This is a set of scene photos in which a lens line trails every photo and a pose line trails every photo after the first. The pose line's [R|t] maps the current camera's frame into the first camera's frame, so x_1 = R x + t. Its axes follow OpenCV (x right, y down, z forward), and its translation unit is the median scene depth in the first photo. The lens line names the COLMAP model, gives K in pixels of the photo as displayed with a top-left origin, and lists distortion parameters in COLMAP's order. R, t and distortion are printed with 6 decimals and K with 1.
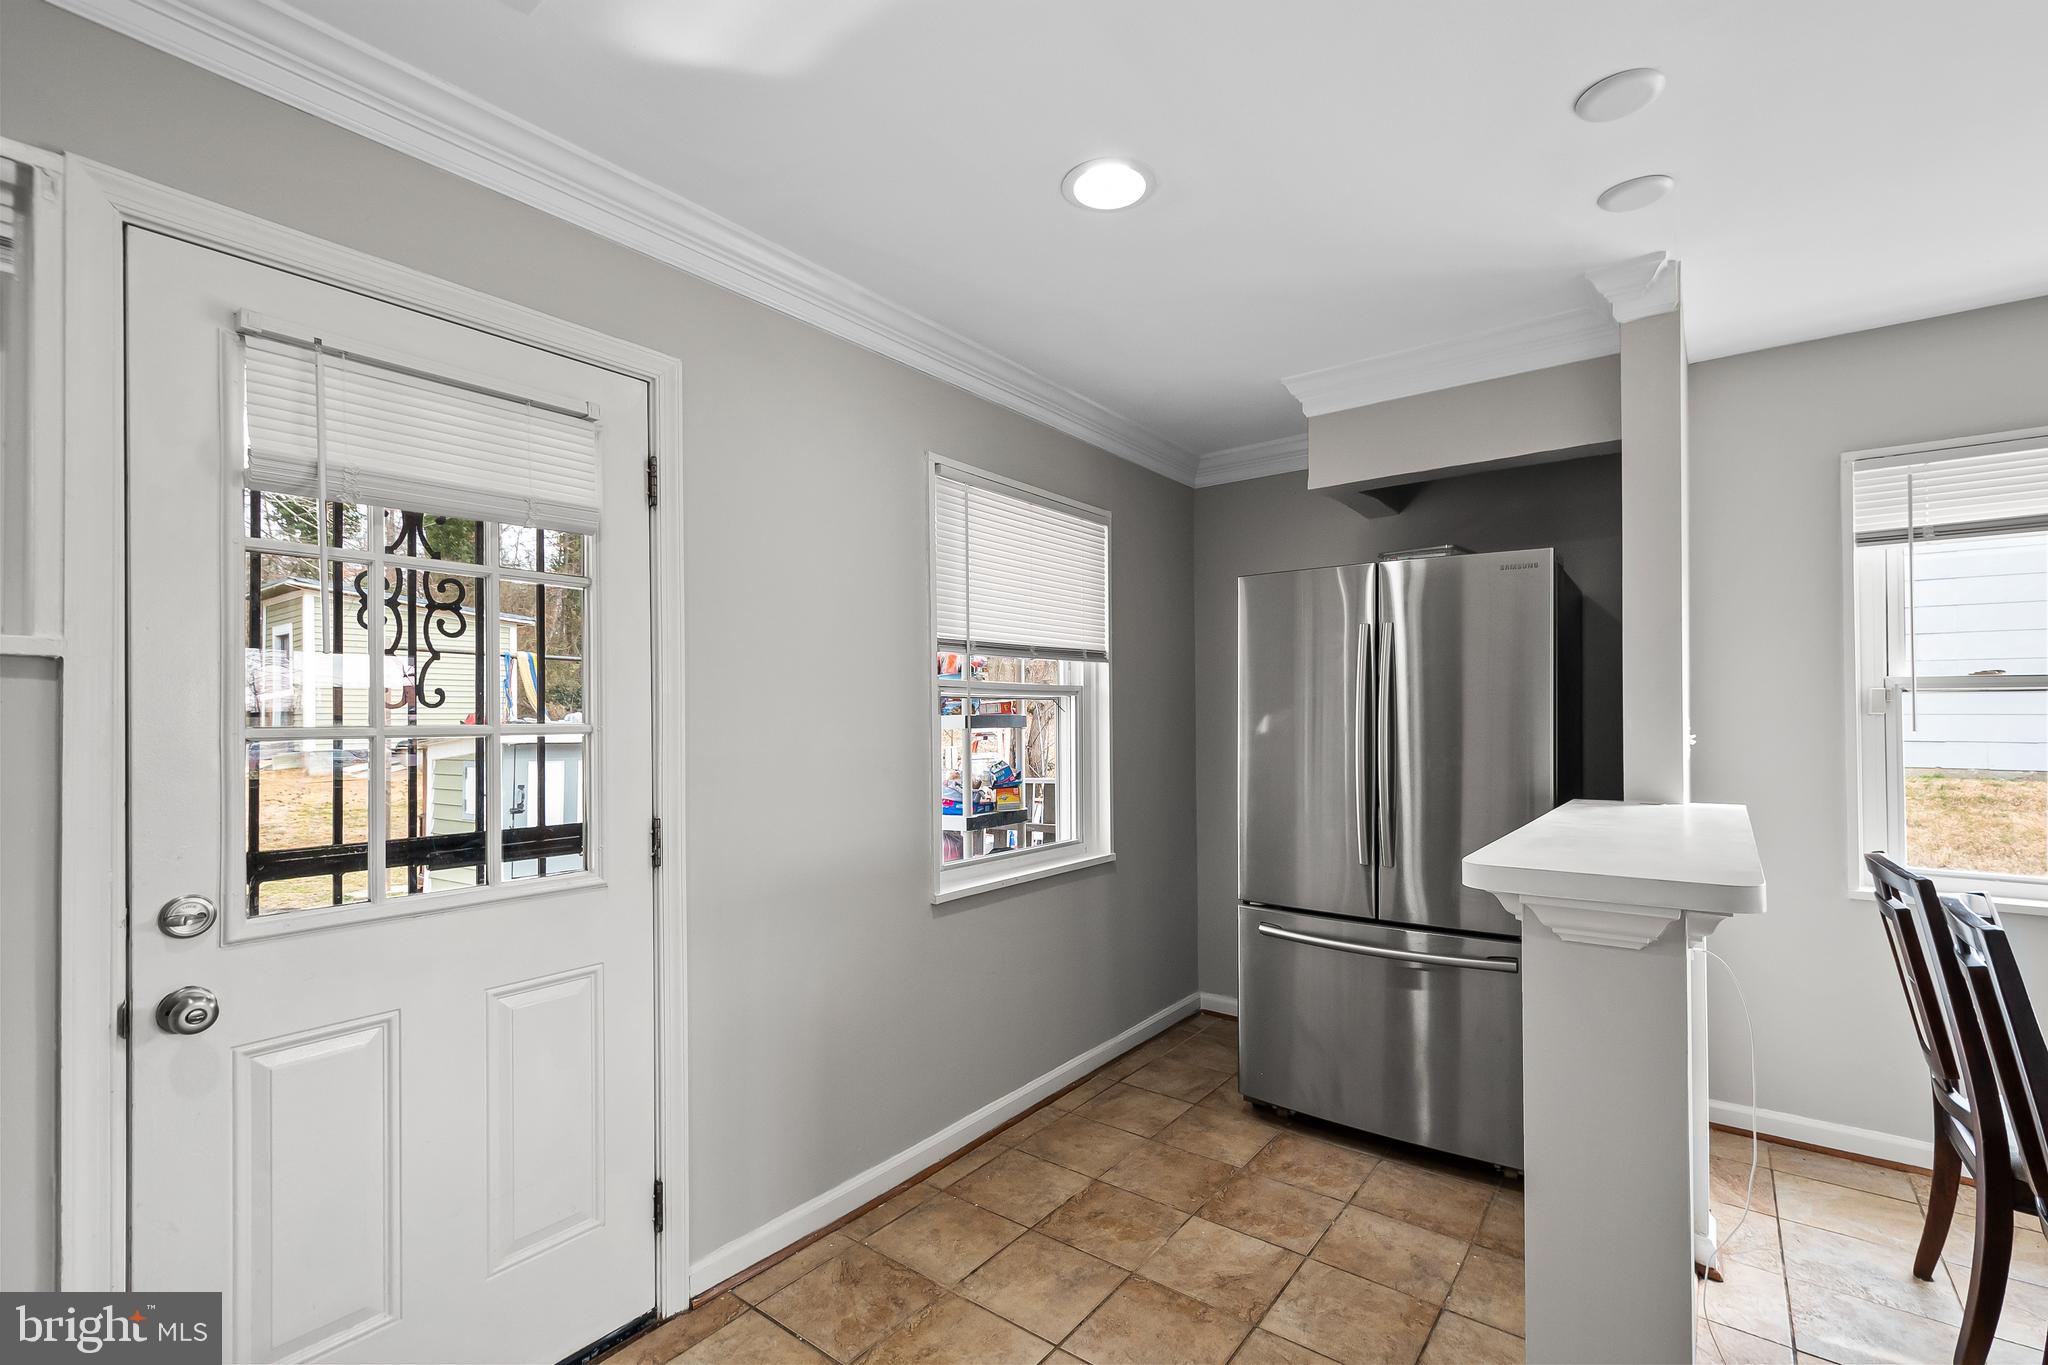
lens RADIAL K [[901.7, 0, 1049.1], [0, 901.7, 710.0], [0, 0, 1]] dist [0.001284, -0.000207]
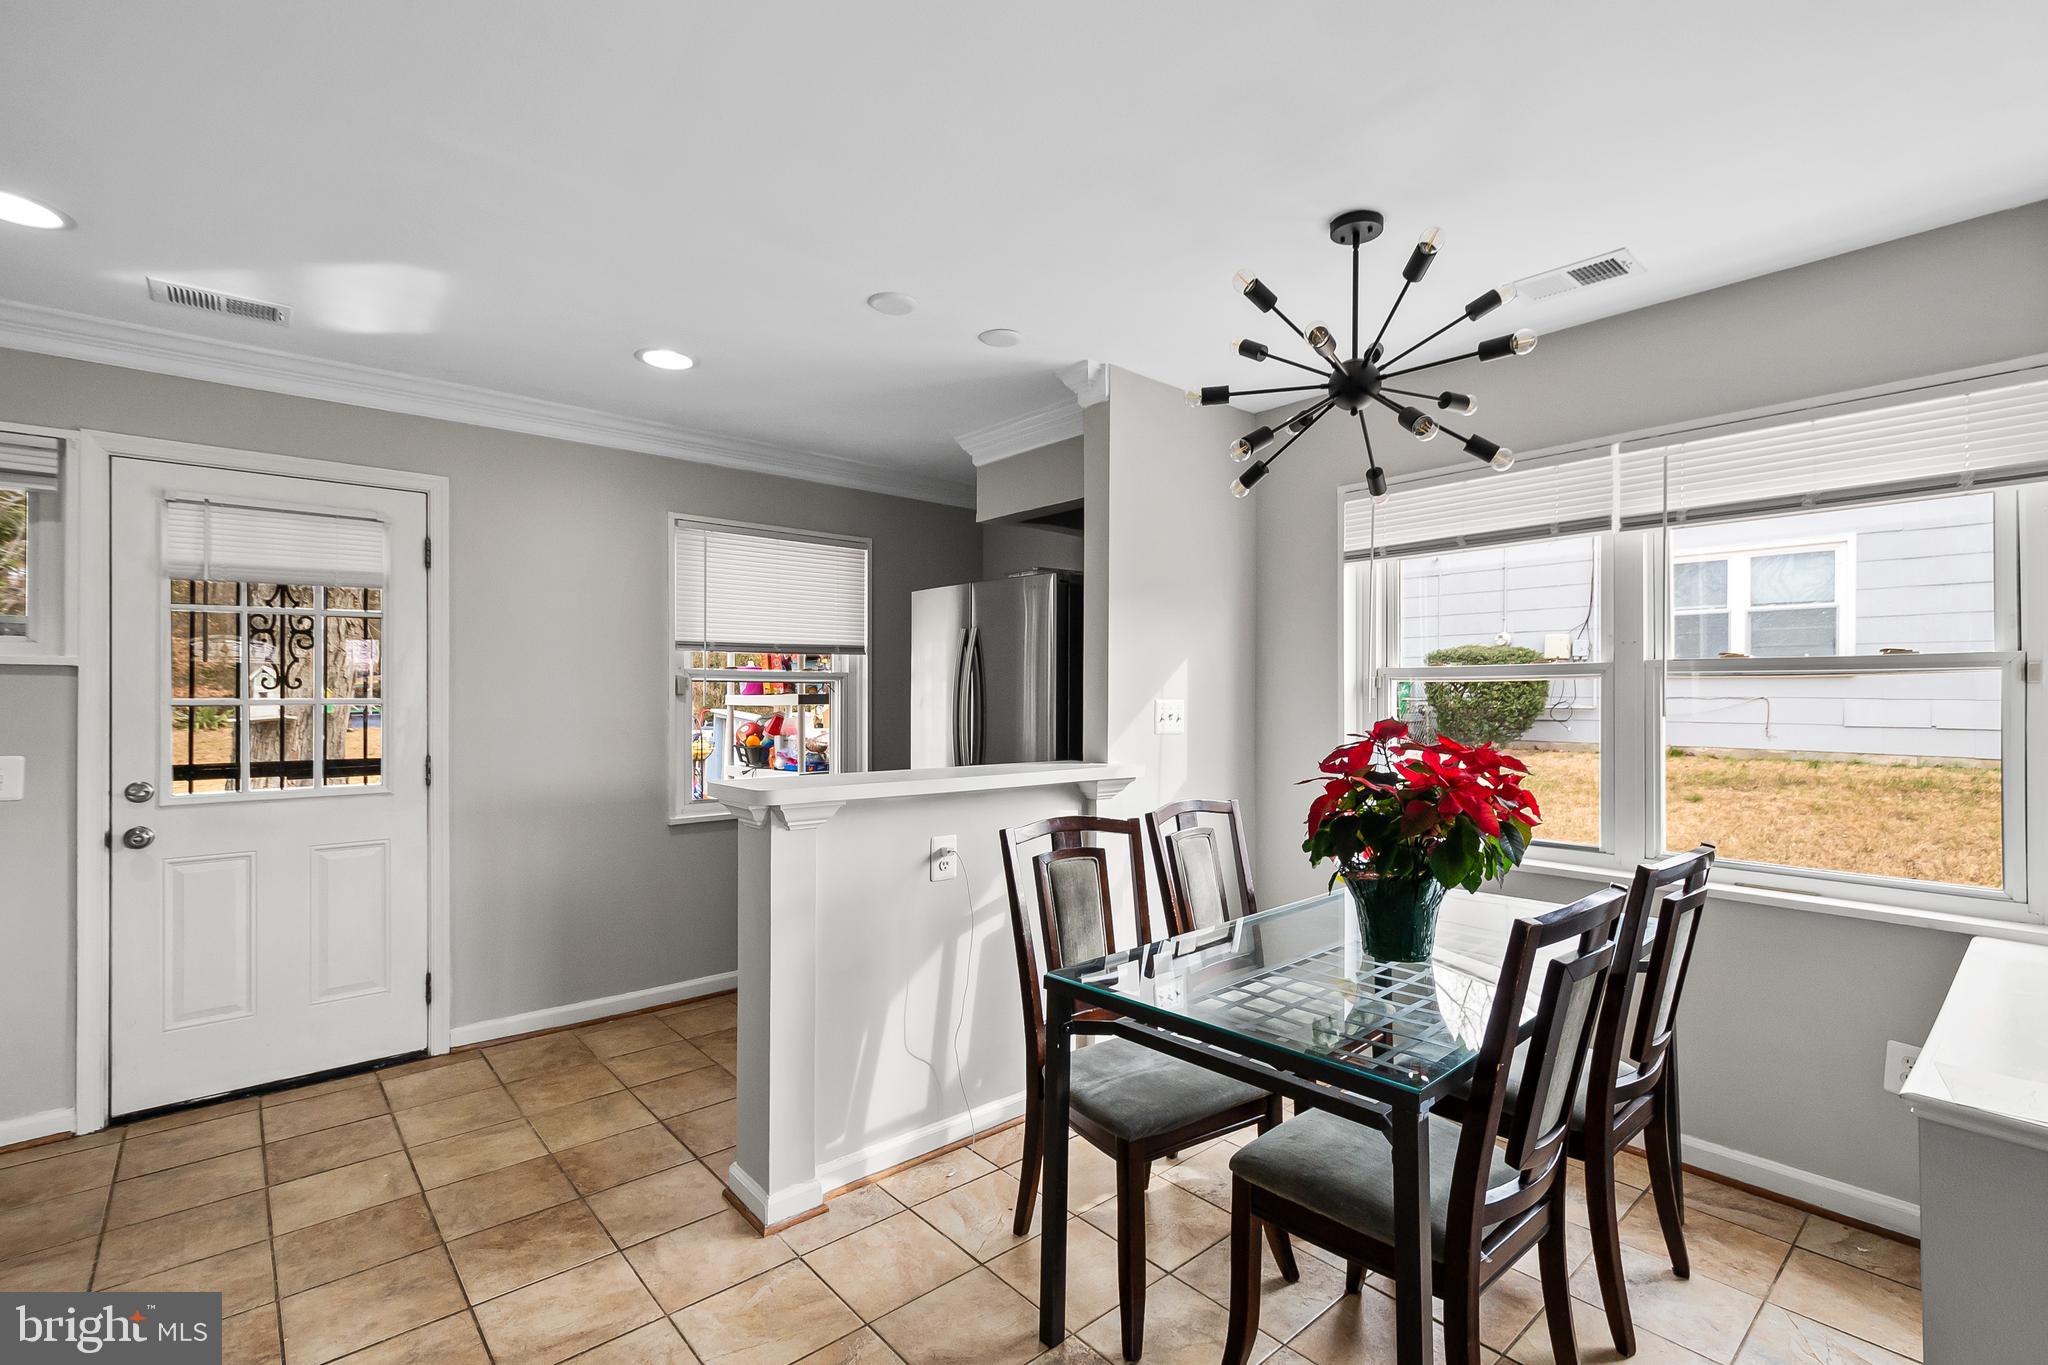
lens RADIAL K [[919.8, 0, 1048.6], [0, 919.8, 693.3], [0, 0, 1]] dist [0.002043, -0.000617]
pose [[0.979567, 0.005749, -0.201036, 1.029083], [-0.004560, 0.999969, 0.006377, -0.011626], [0.201066, -0.005330, 0.979563, -0.434429]]
